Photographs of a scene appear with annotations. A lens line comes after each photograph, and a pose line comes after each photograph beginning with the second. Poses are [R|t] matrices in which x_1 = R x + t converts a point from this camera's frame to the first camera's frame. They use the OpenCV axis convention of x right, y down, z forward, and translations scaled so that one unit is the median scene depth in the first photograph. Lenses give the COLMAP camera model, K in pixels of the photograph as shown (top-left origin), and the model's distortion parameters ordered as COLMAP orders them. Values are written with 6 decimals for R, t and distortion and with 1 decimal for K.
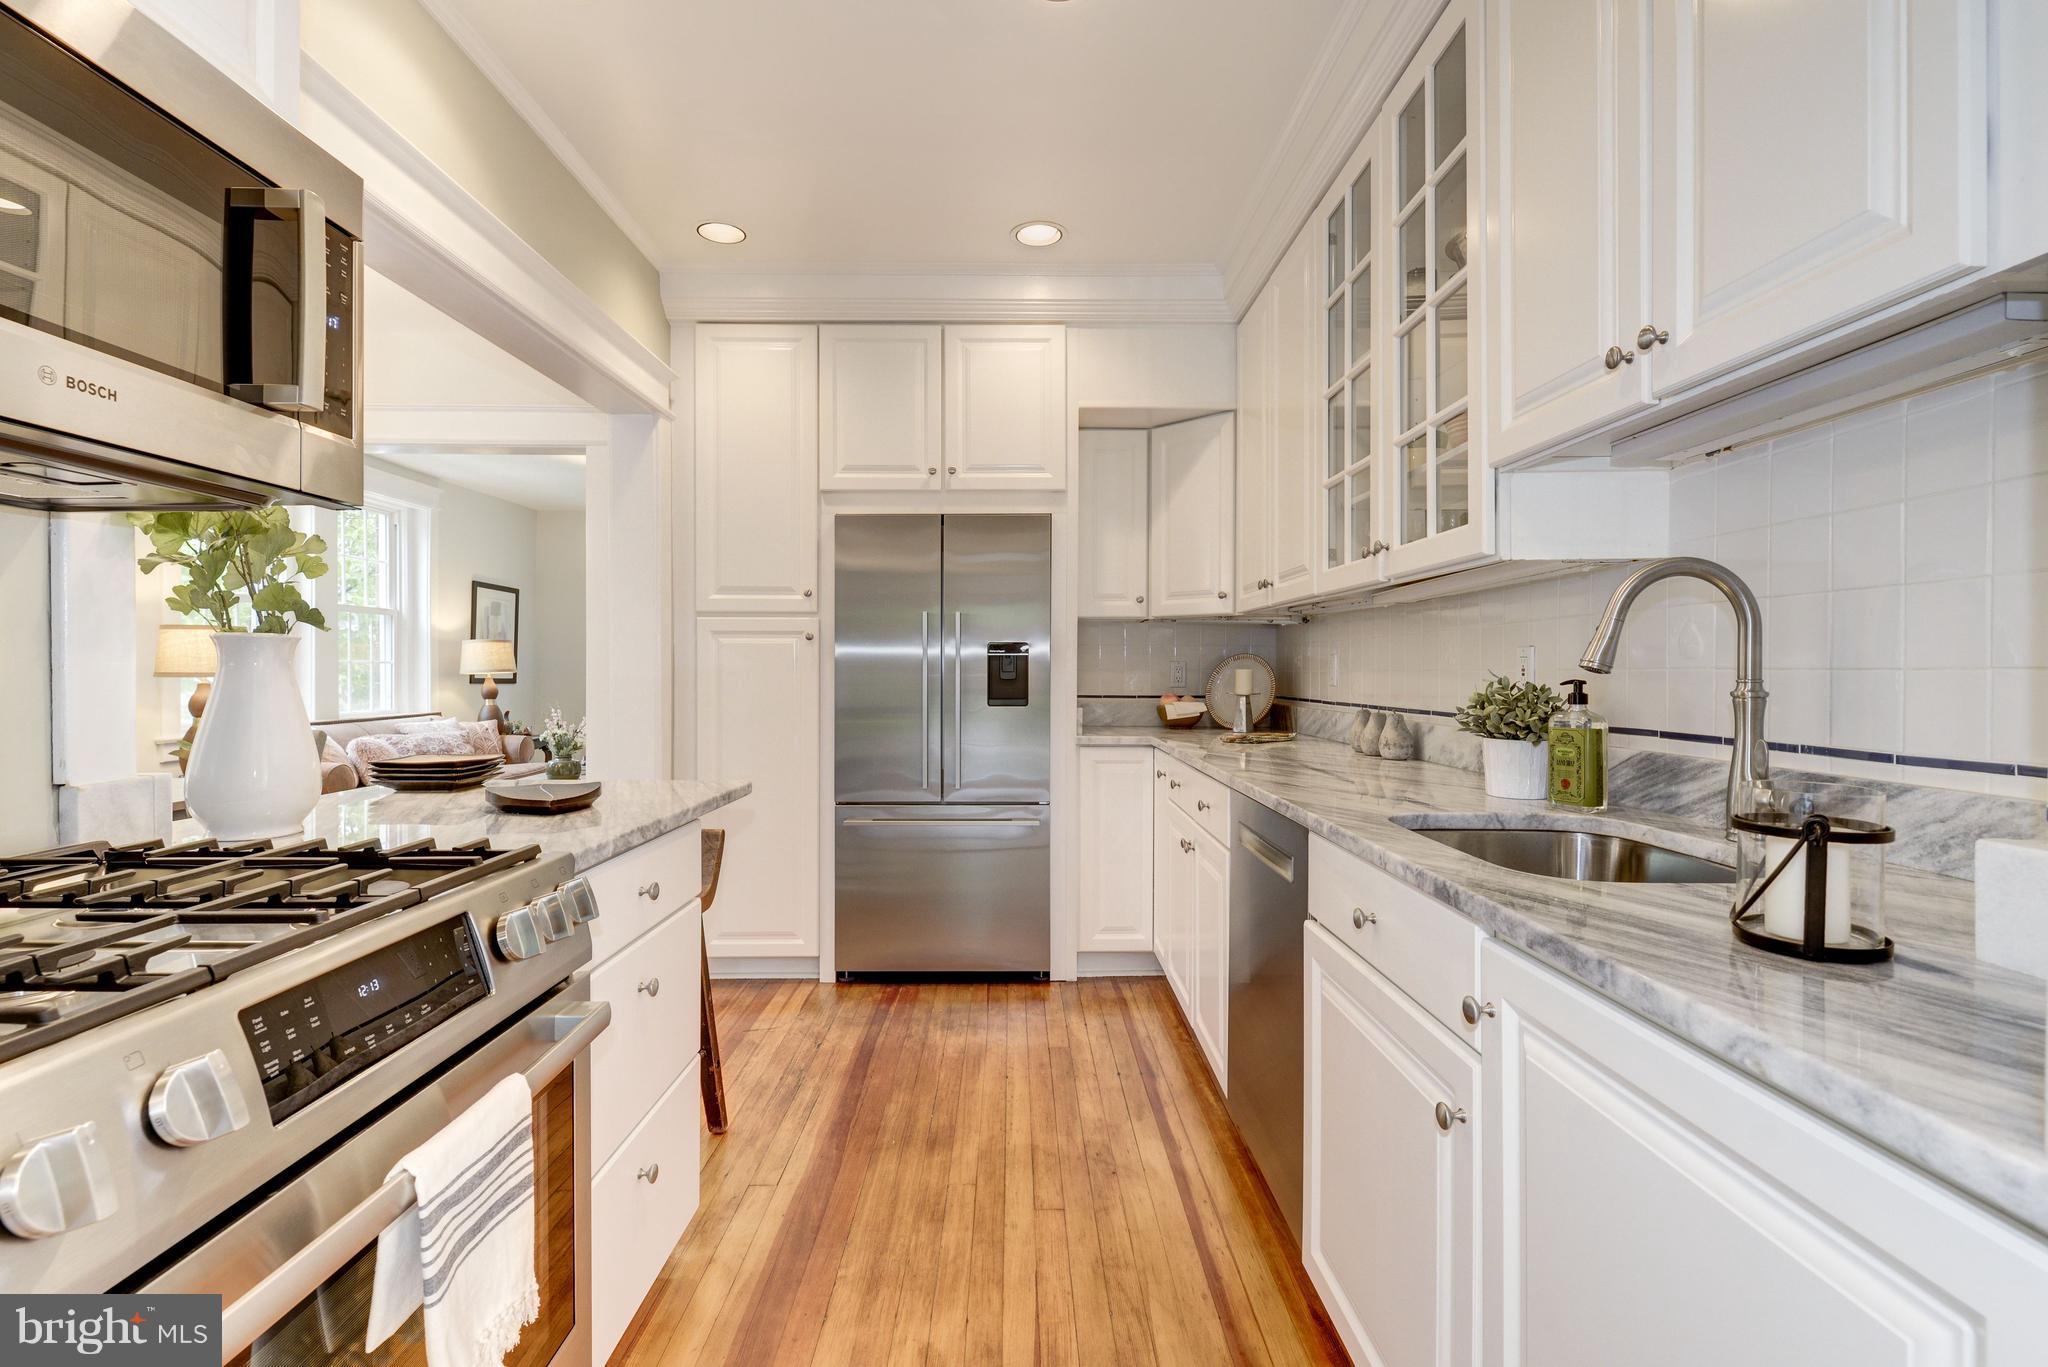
lens RADIAL K [[933.8, 0, 1022.8], [0, 933.8, 682.0], [0, 0, 1]] dist [-0.003978, -0.004237]
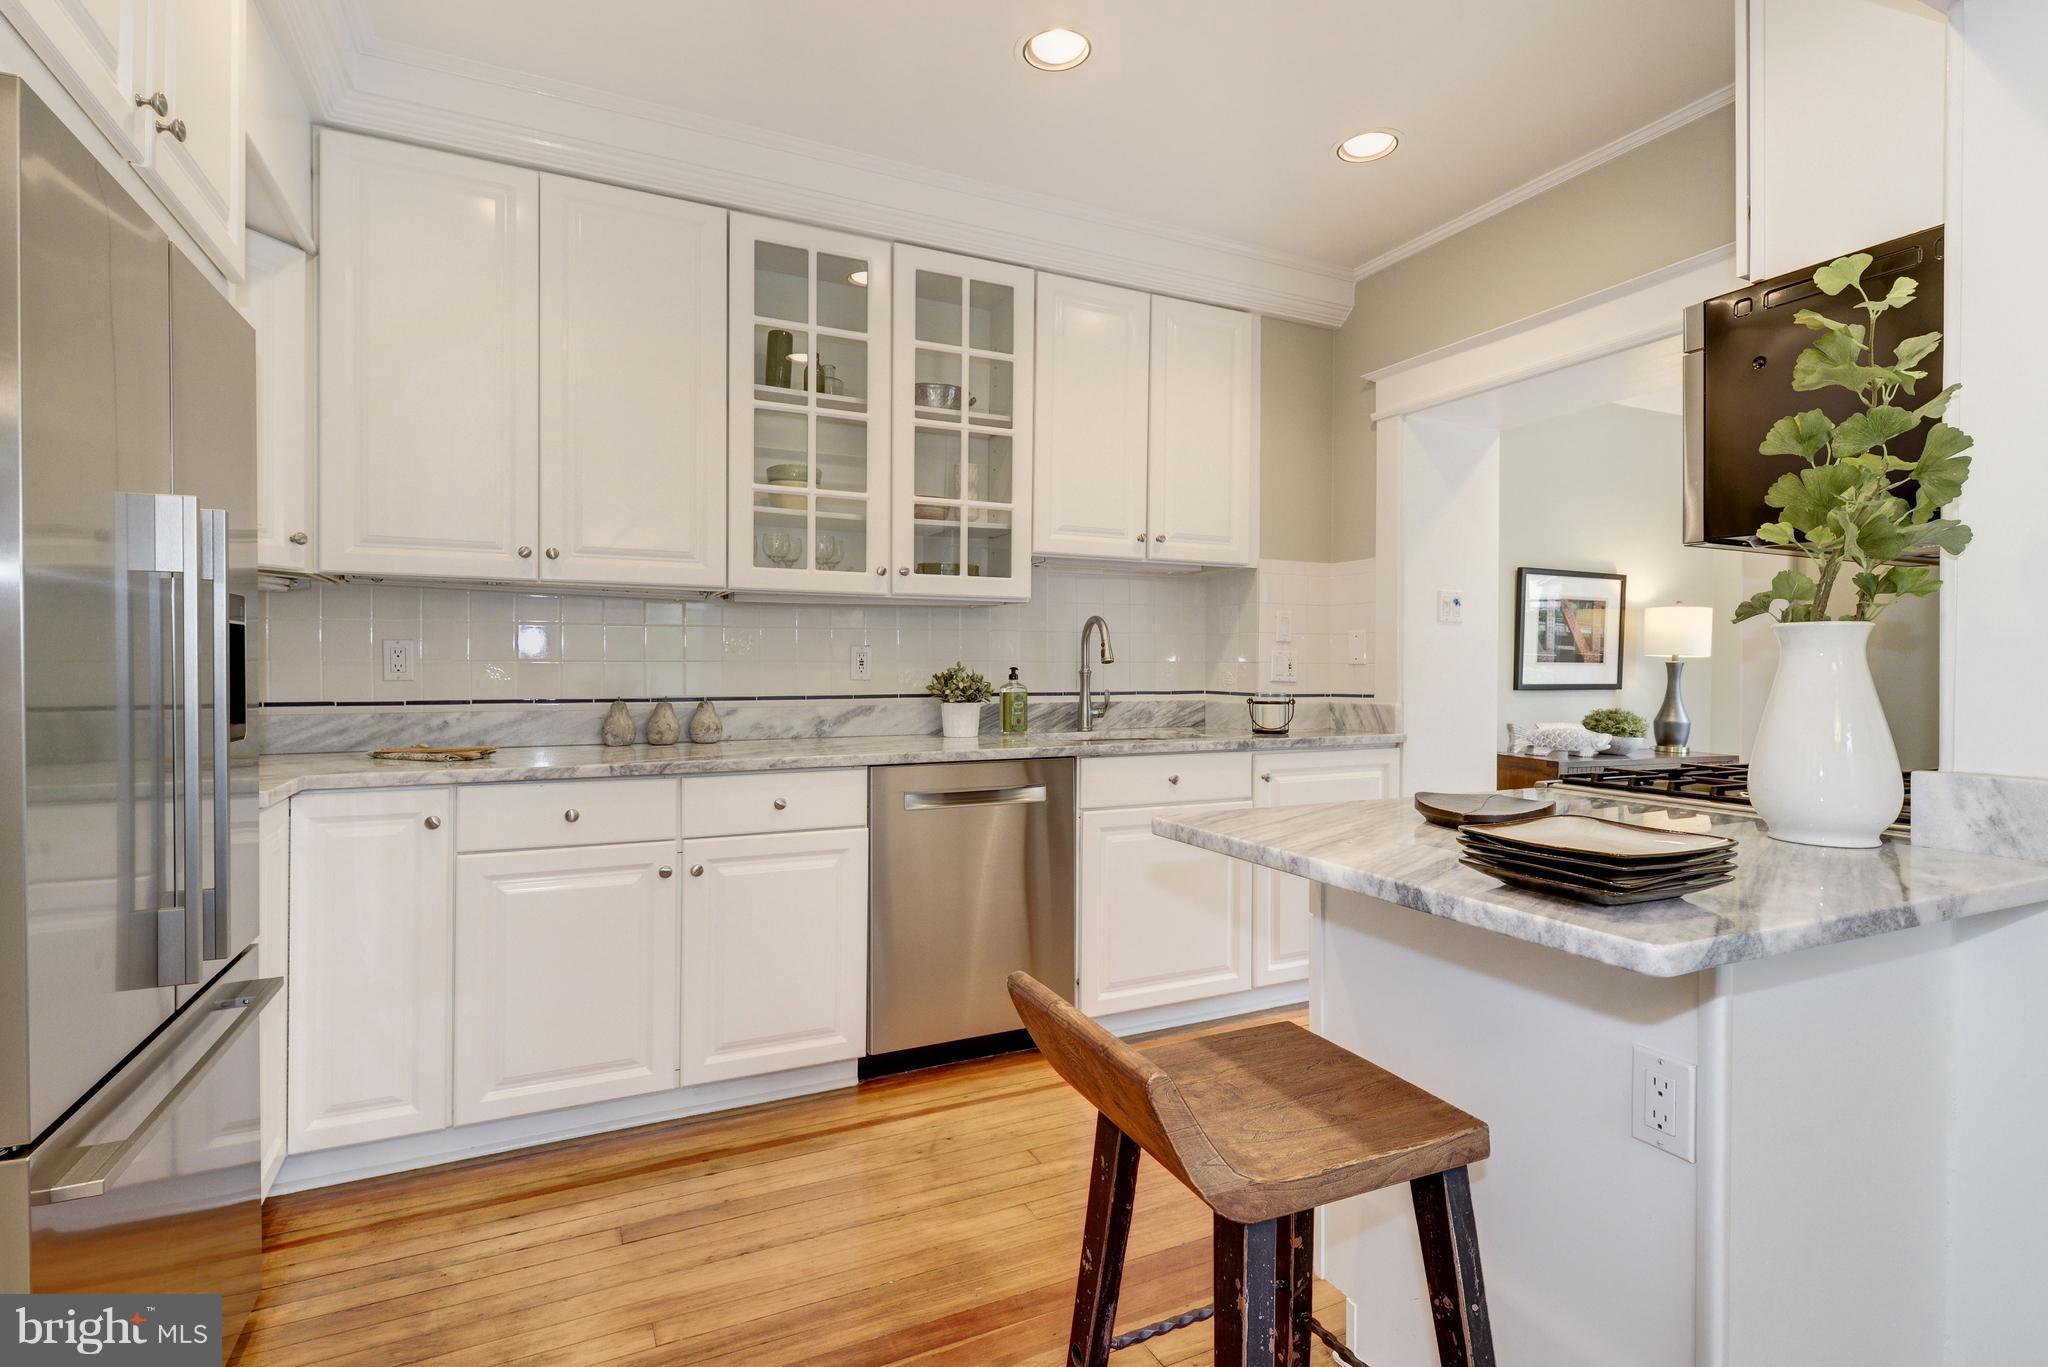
lens RADIAL K [[933.8, 0, 1018.8], [0, 933.8, 680.6], [0, 0, 1]] dist [-0.003978, -0.004237]
pose [[-0.432509, -0.010533, 0.901568, -1.012489], [-0.004636, 0.999945, 0.009459, 0.006809], [-0.901618, -0.000088, -0.432534, 1.607593]]
